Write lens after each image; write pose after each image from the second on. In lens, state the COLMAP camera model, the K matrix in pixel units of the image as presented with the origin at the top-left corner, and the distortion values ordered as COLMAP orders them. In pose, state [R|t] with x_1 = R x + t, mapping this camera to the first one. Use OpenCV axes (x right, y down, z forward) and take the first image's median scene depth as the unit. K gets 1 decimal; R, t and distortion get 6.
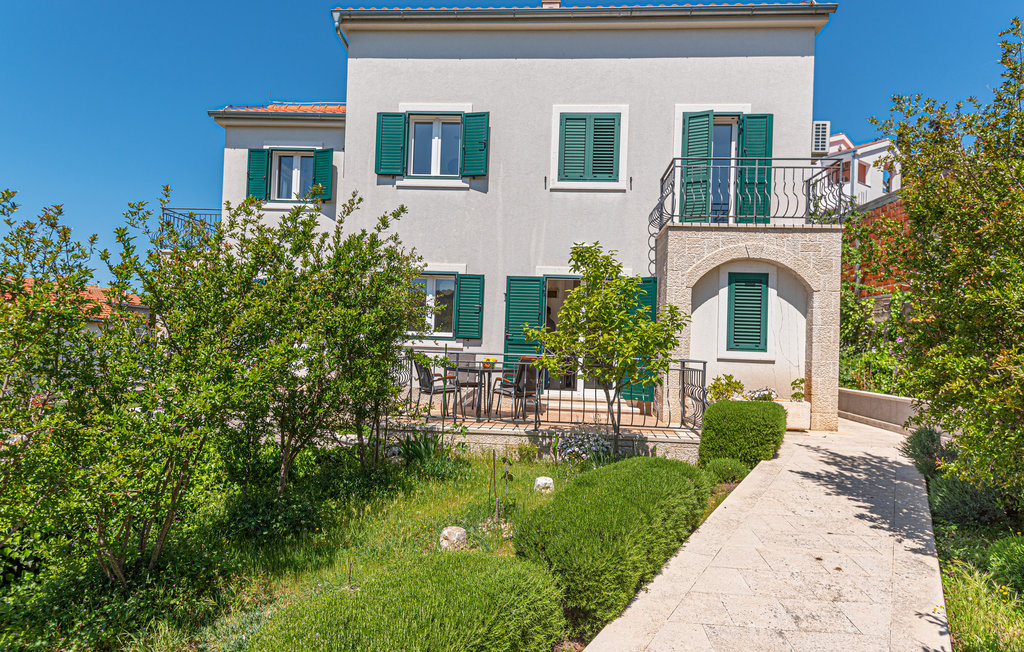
lens RADIAL K [[578.7, 0, 505.9], [0, 578.7, 326.8], [0, 0, 1]] dist [0.007746, -0.005164]
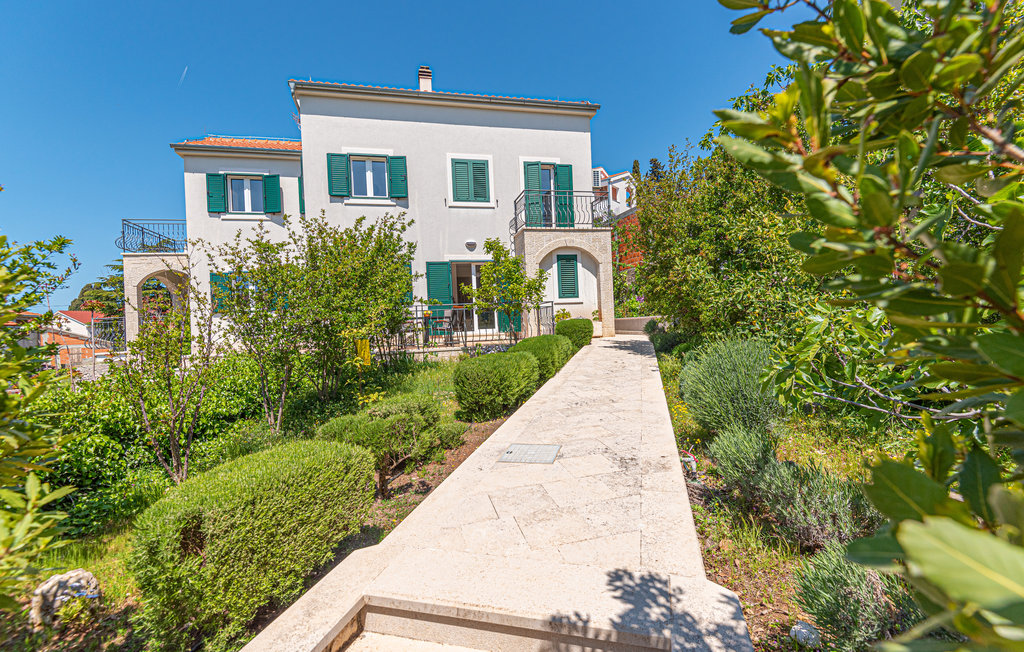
lens RADIAL K [[475.2, 0, 515.9], [0, 475.2, 326.8], [0, 0, 1]] dist [-0.013908, -0.001135]
pose [[0.941462, -0.076765, 0.328262, -0.207324], [0.067207, 0.996922, 0.040380, 0.053584], [-0.330351, -0.015955, 0.943723, -0.307672]]
